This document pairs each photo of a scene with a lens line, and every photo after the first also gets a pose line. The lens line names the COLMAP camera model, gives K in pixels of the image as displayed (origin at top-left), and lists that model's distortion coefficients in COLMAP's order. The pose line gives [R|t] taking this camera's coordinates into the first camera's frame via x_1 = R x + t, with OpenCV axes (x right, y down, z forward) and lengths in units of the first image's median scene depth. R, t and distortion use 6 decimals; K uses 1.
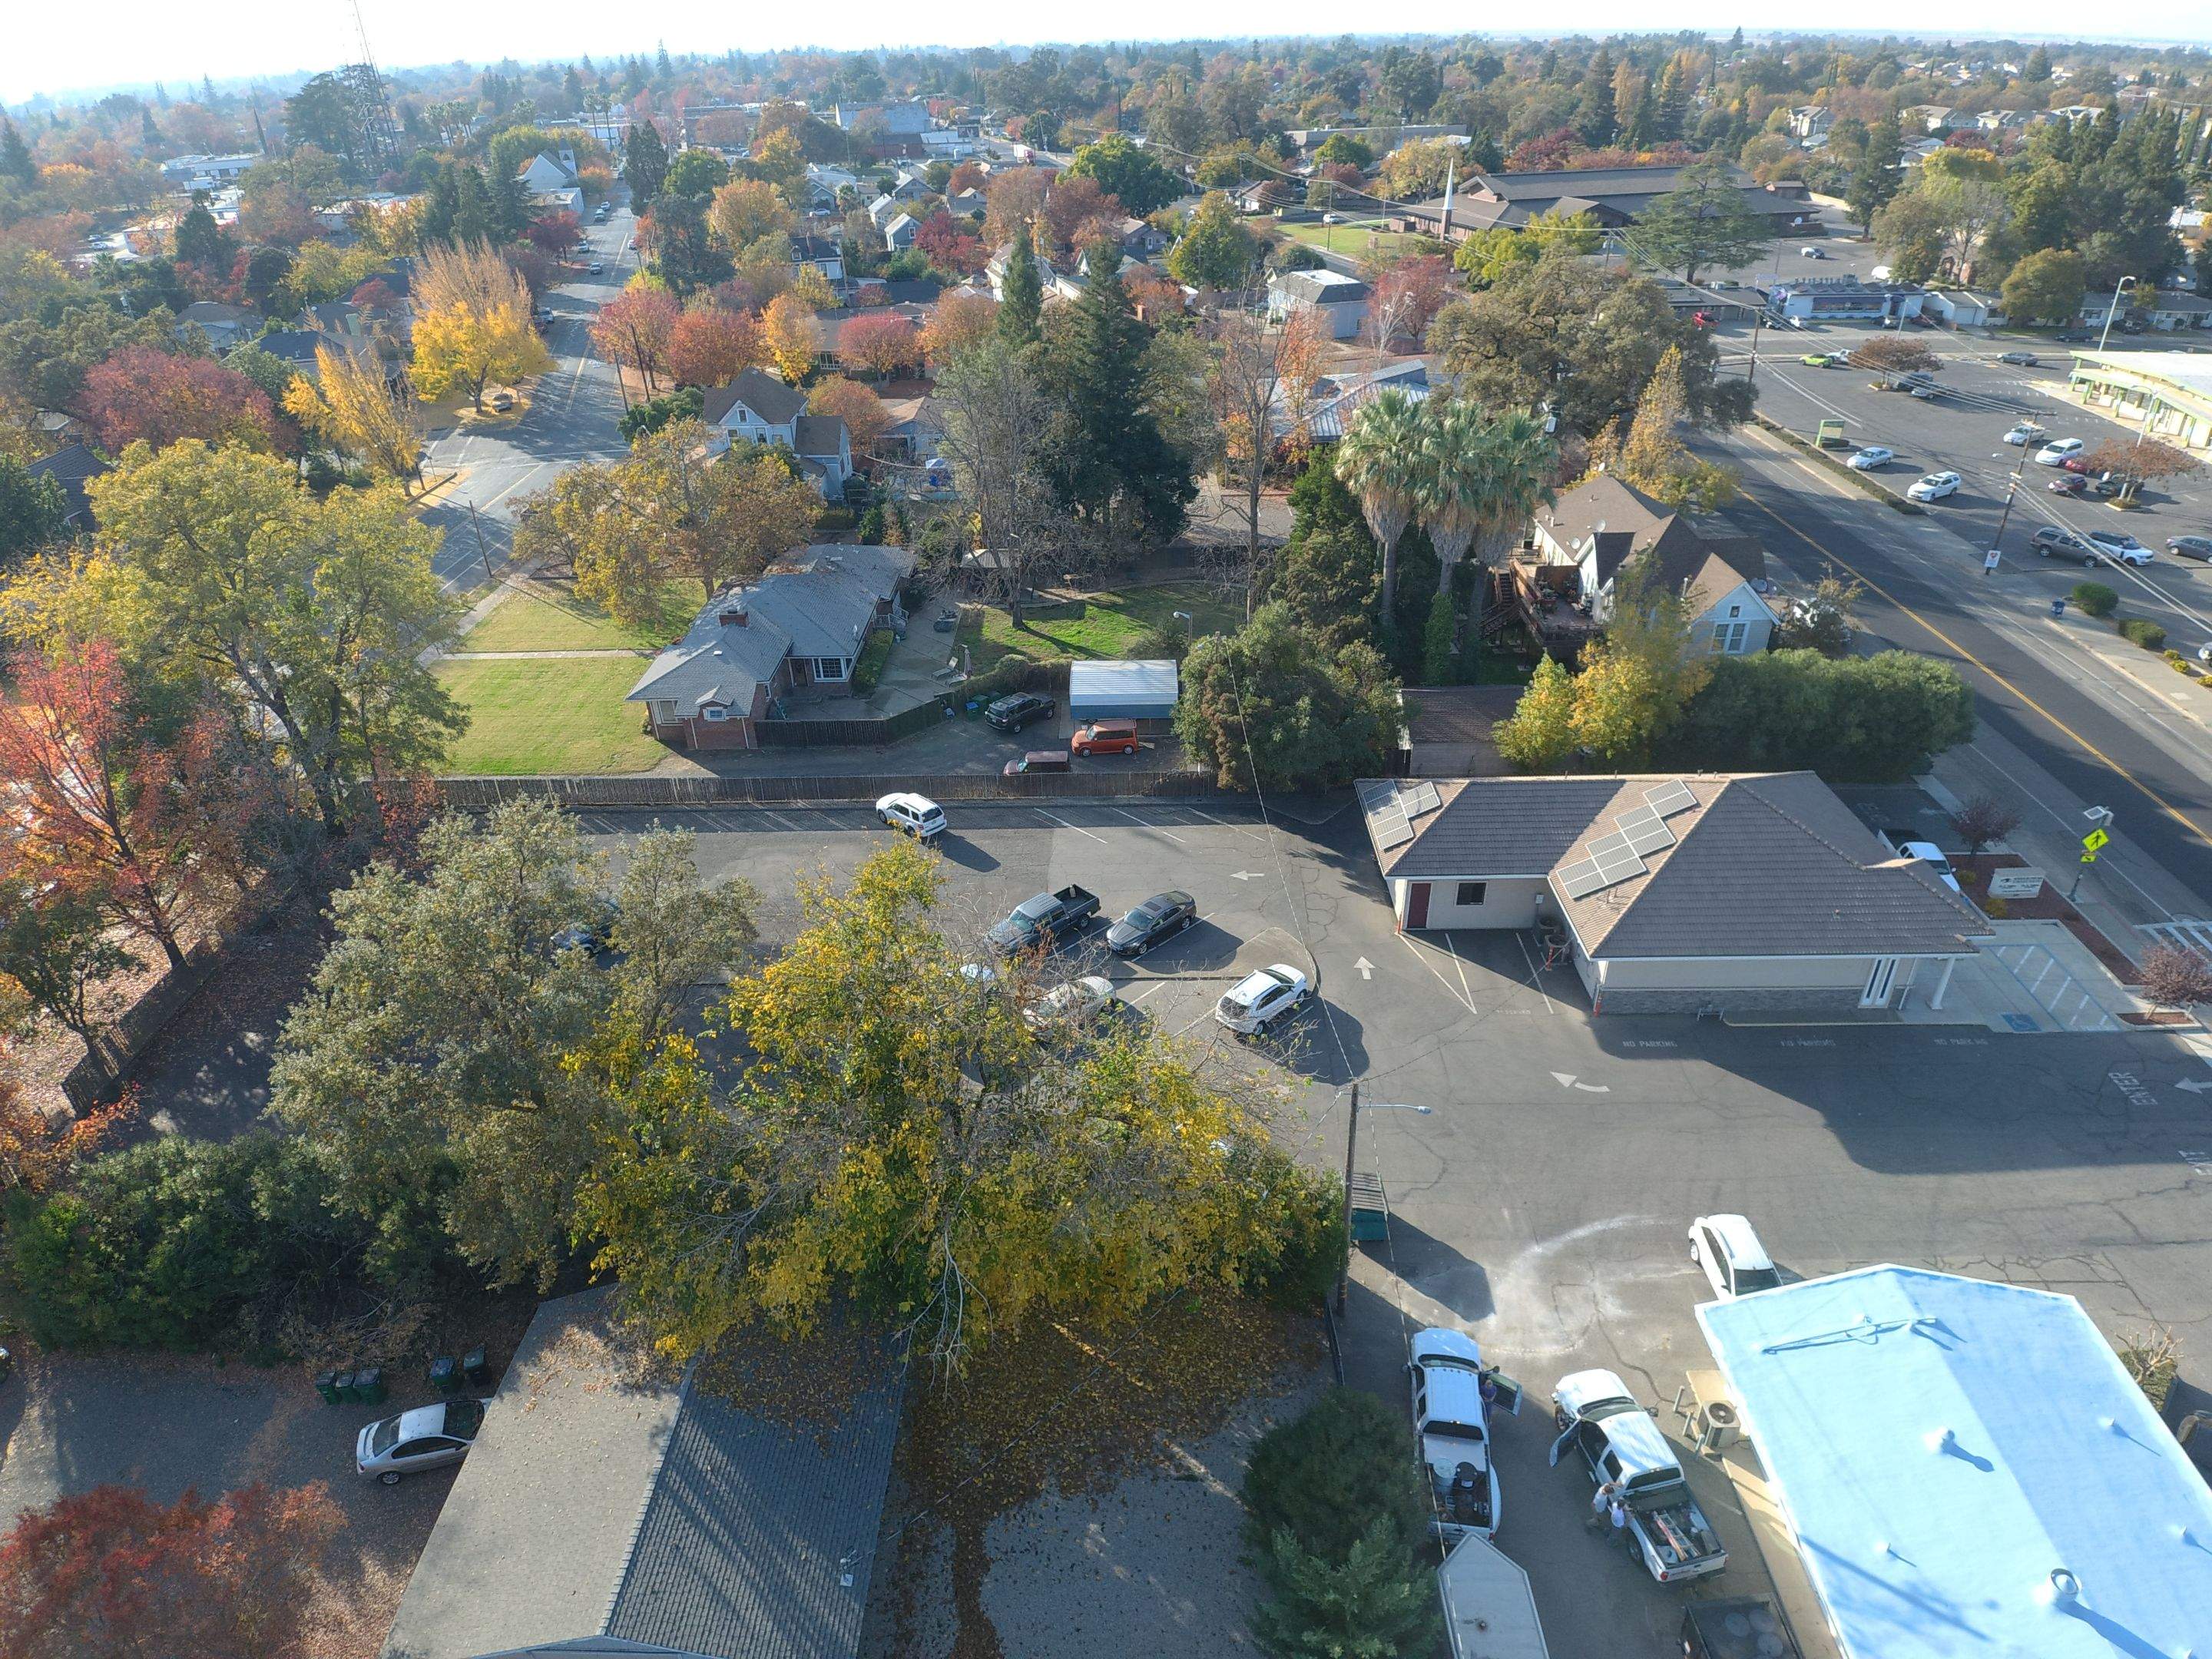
lens RADIAL K [[1330.8, 0, 1108.3], [0, 1330.8, 807.1], [0, 0, 1]] dist [0.036059, -0.067658]
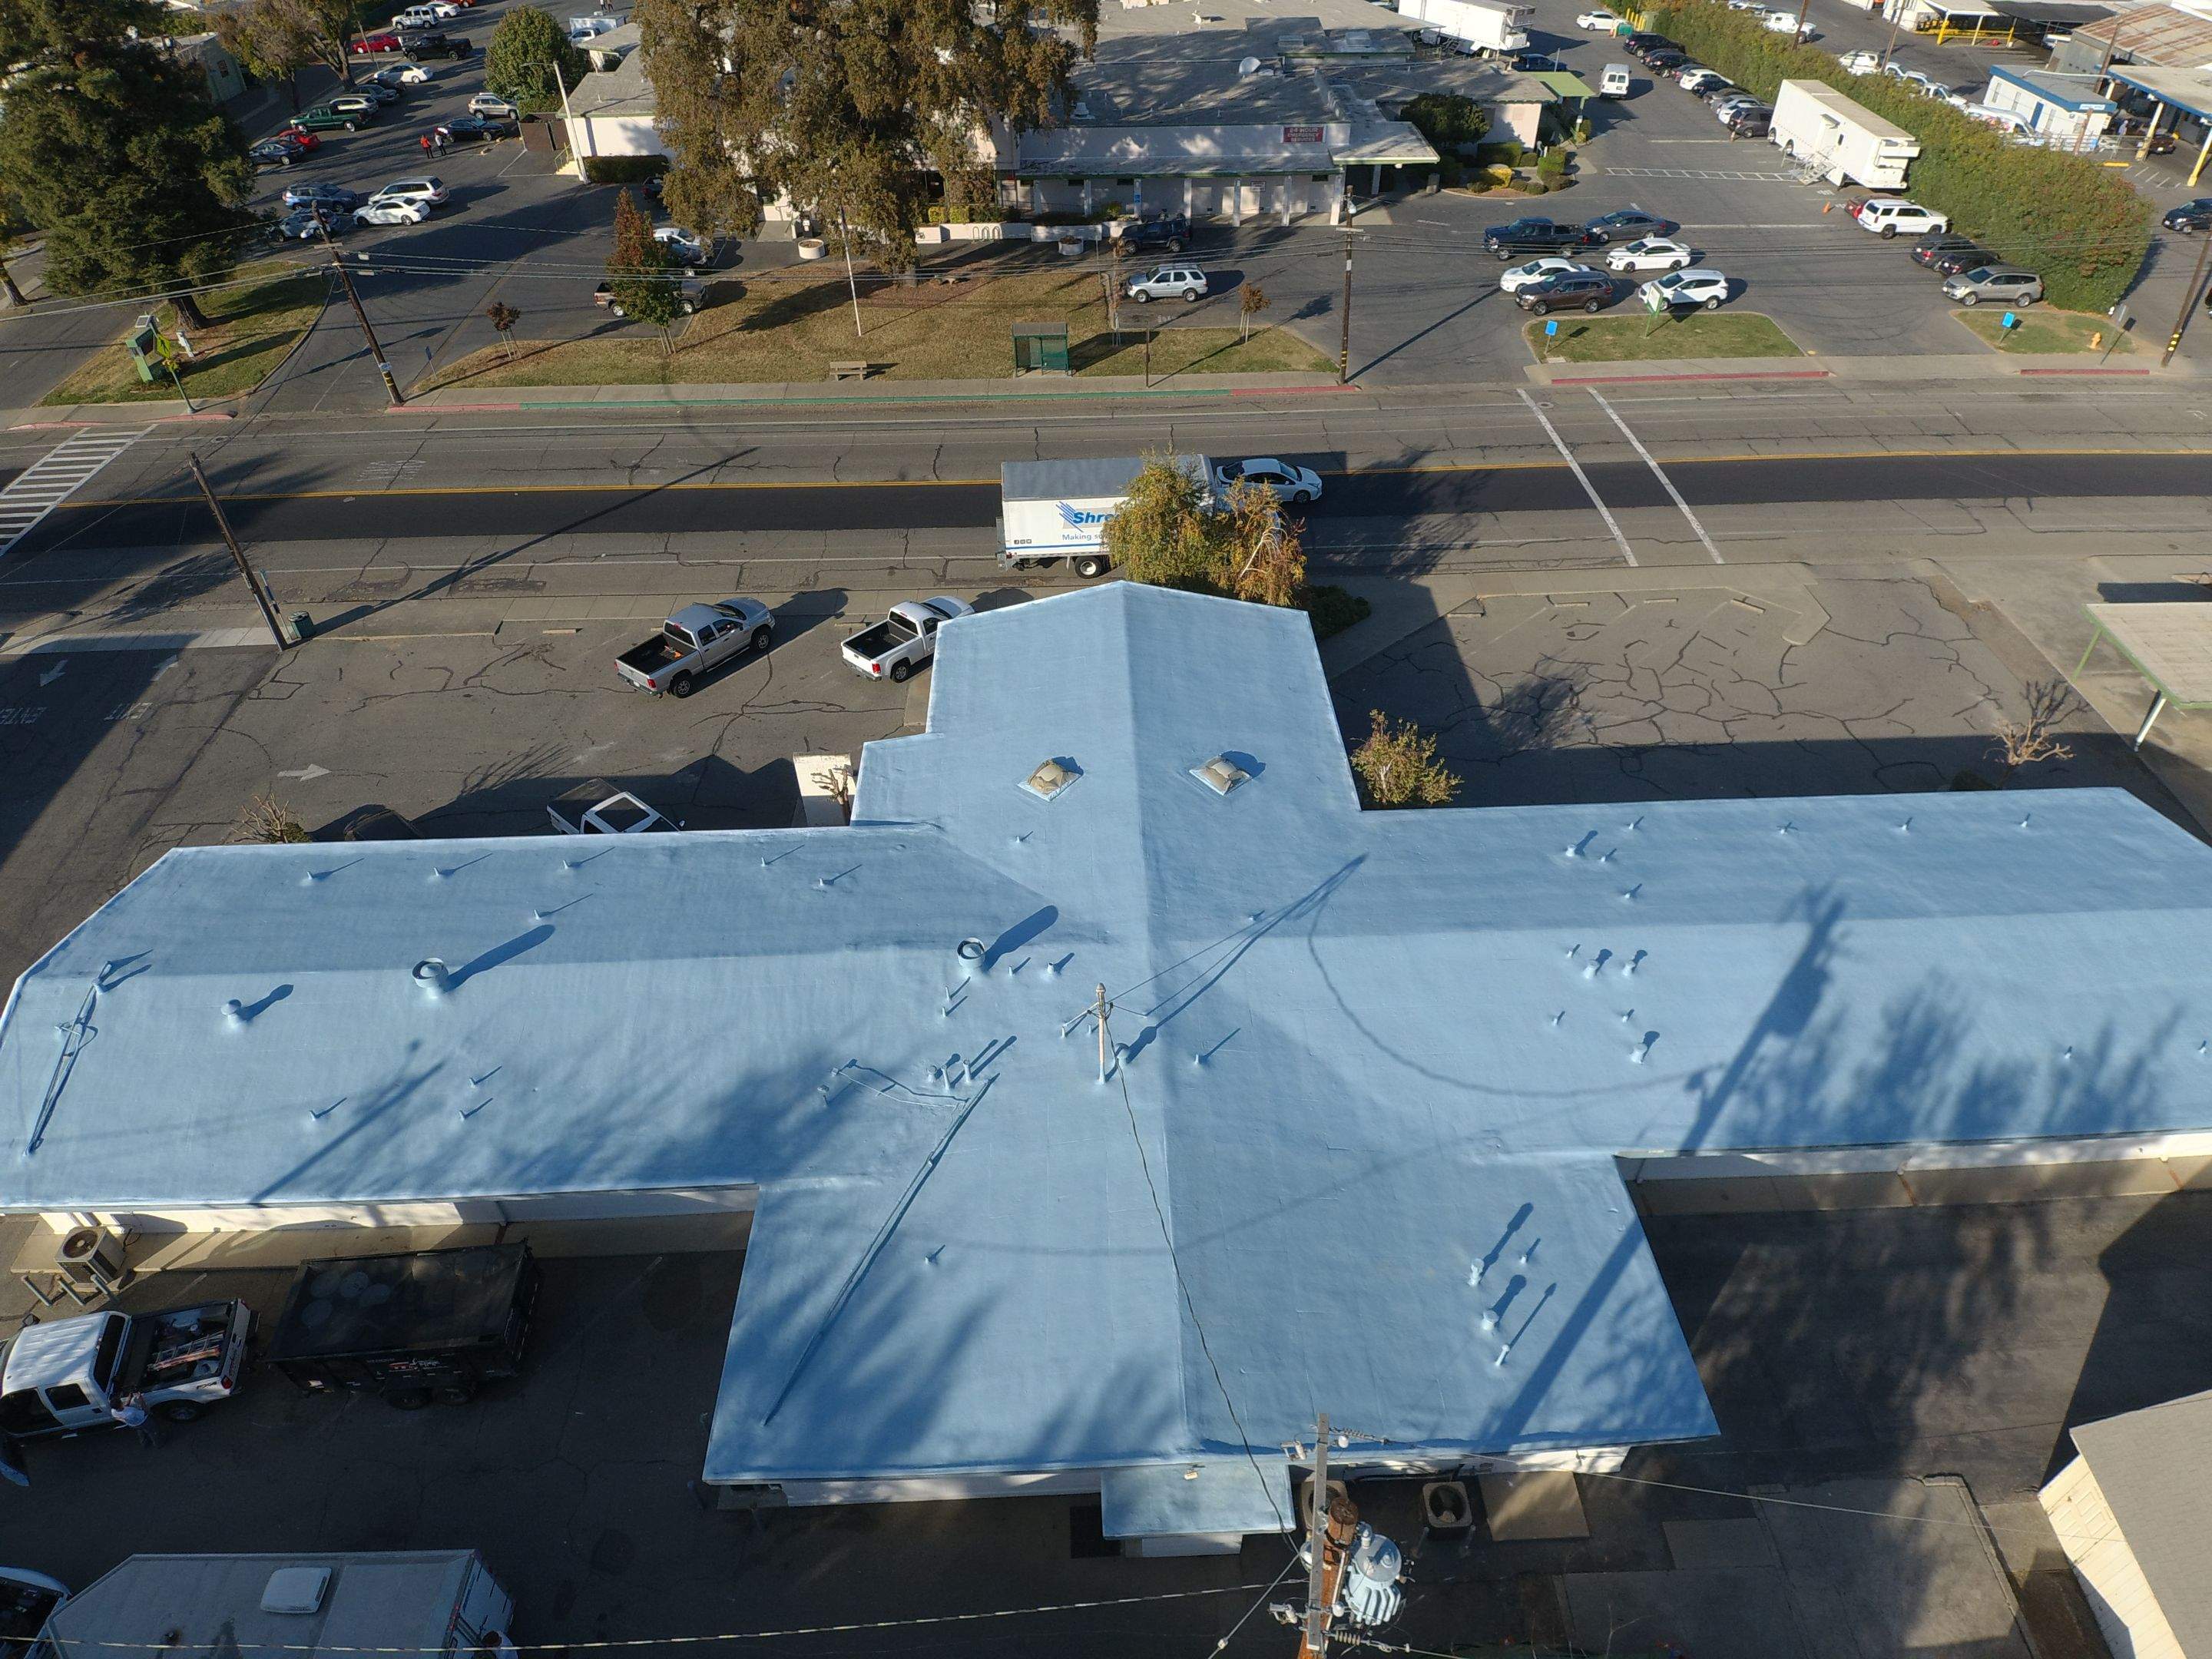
lens RADIAL K [[1350.8, 0, 1113.0], [0, 1350.8, 838.7], [0, 0, 1]] dist [0.062092, -0.094262]
pose [[-0.041088, -0.637680, 0.769204, -0.003593], [0.508457, 0.649372, 0.565498, 0.106954], [-0.860107, 0.414342, 0.297551, 0.109798]]
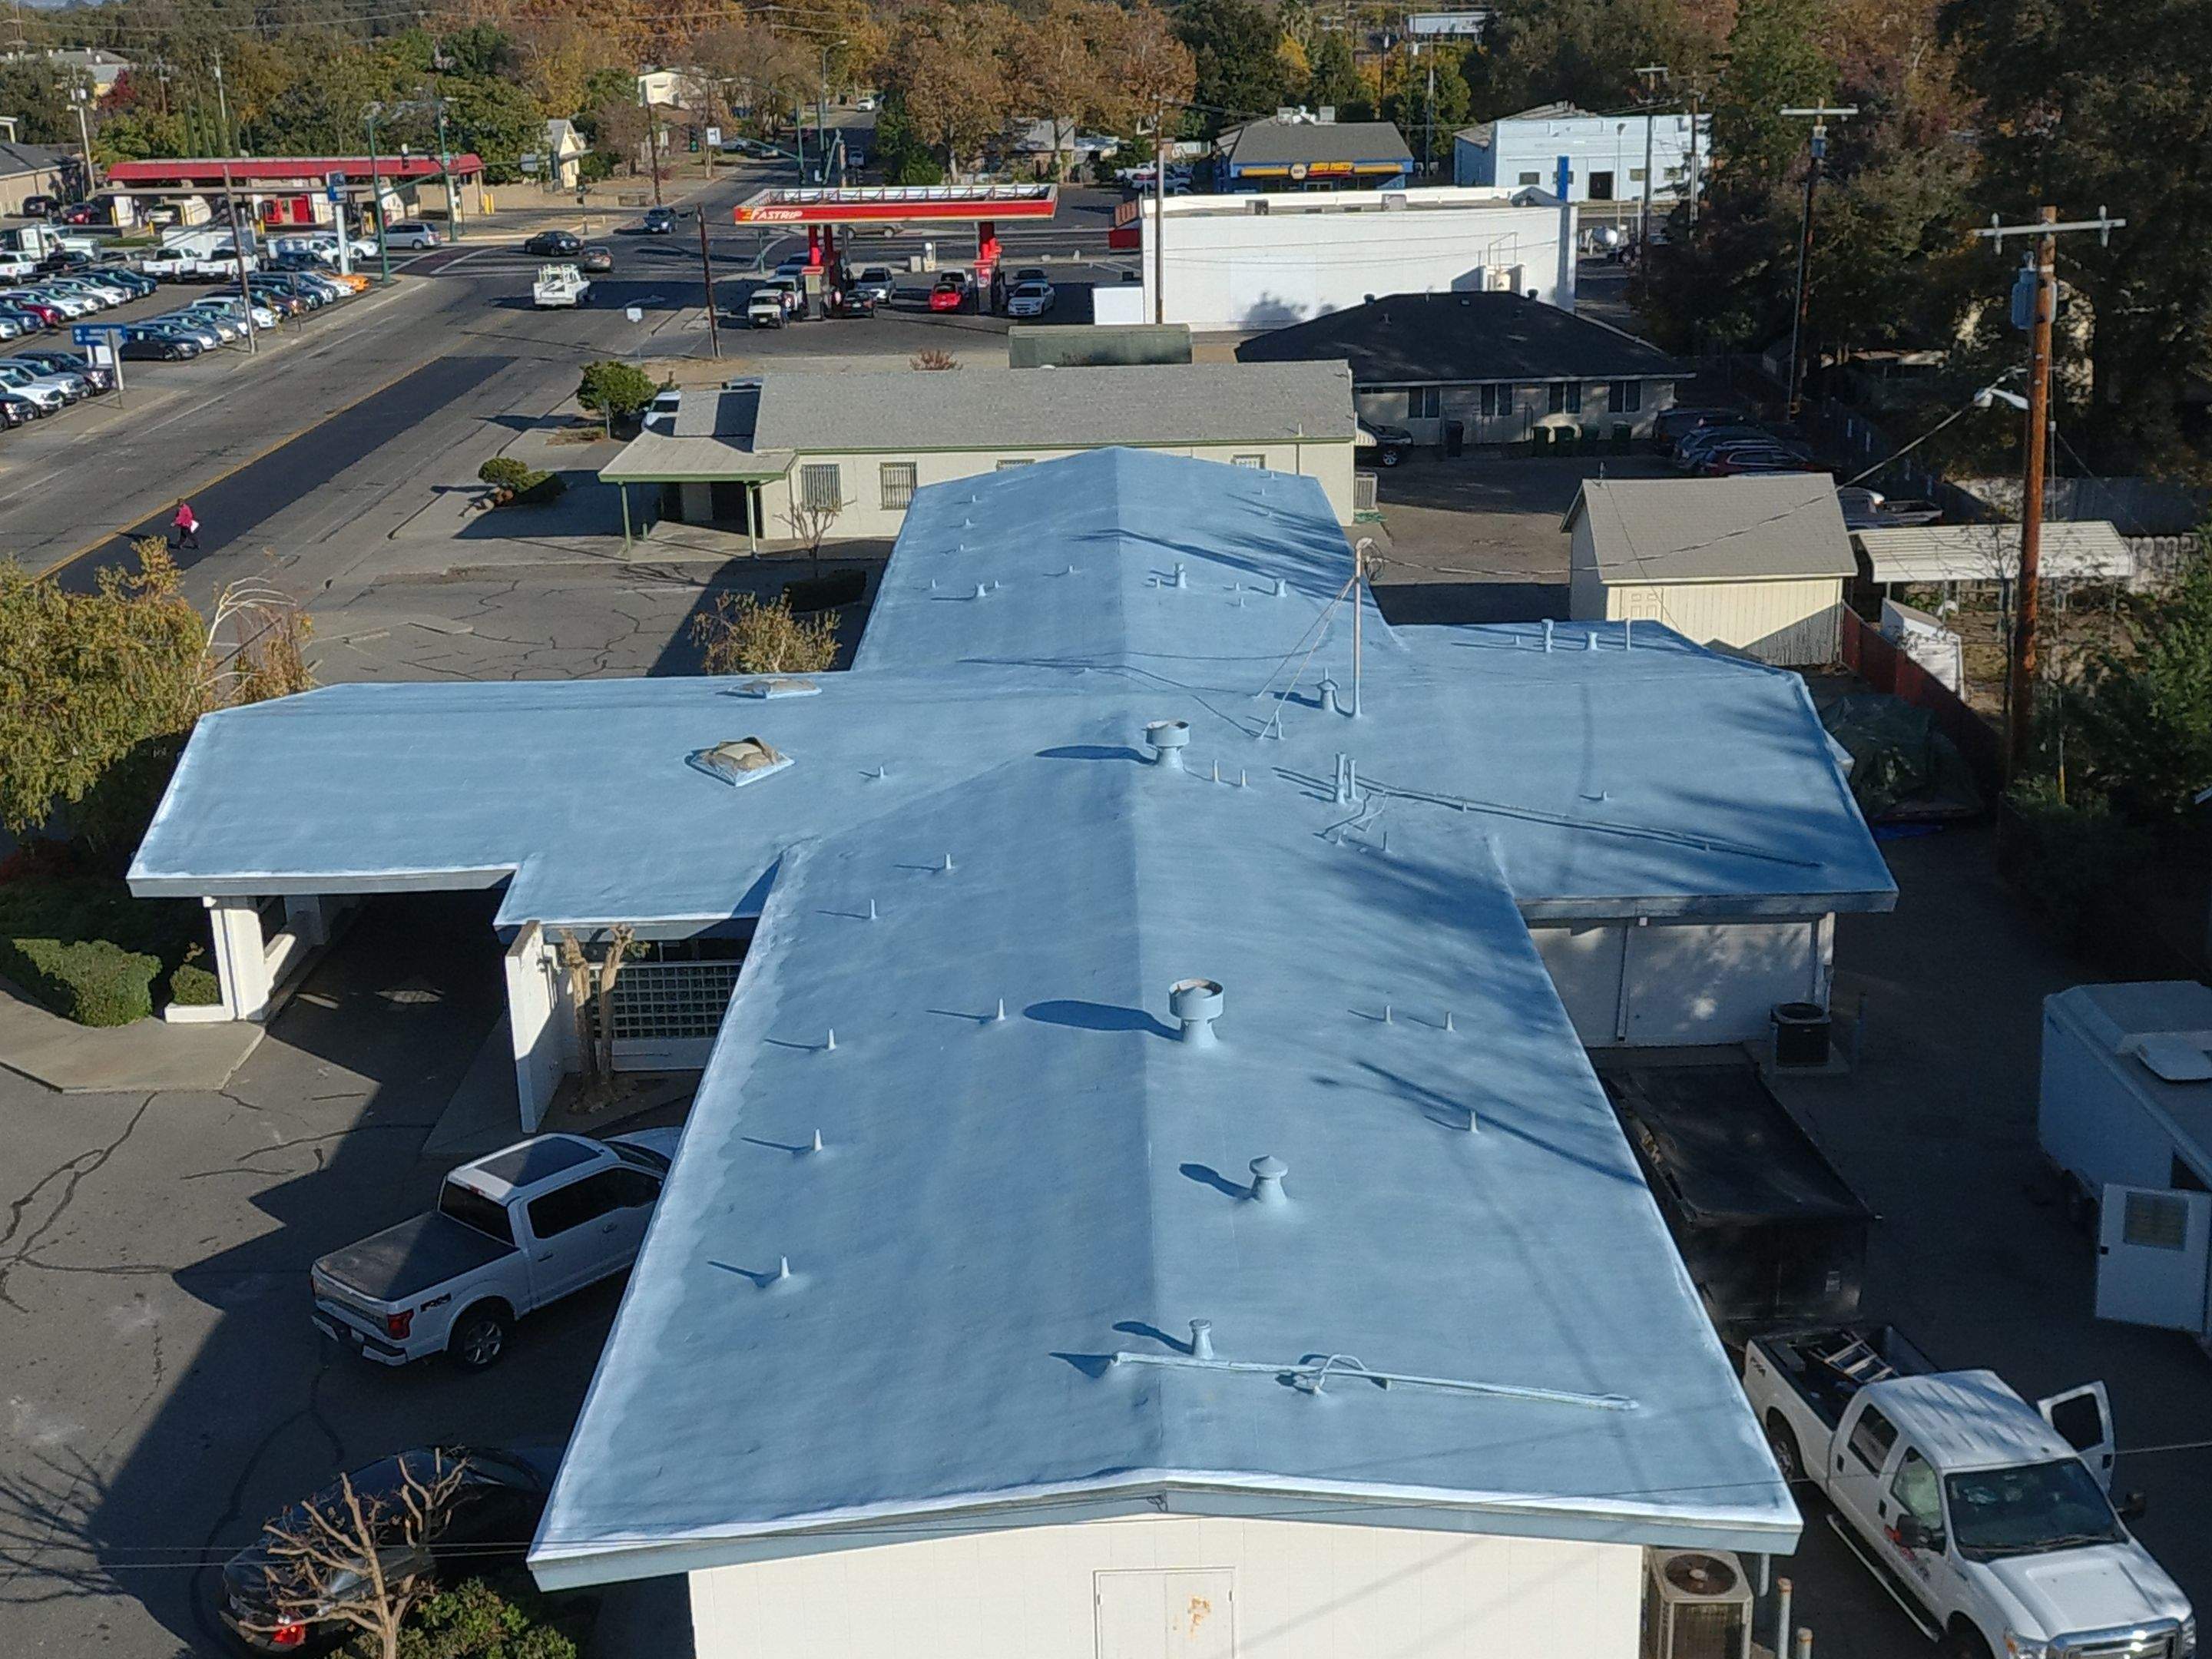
lens RADIAL K [[2619.1, 0, 1145.5], [0, 2619.1, 831.0], [0, 0, 1]] dist [0.098249, -0.078364]
pose [[-0.998626, 0.052228, -0.004266, 0.372437], [0.031937, 0.671146, 0.740637, -0.114674], [0.041545, 0.739483, -0.671892, 0.821988]]
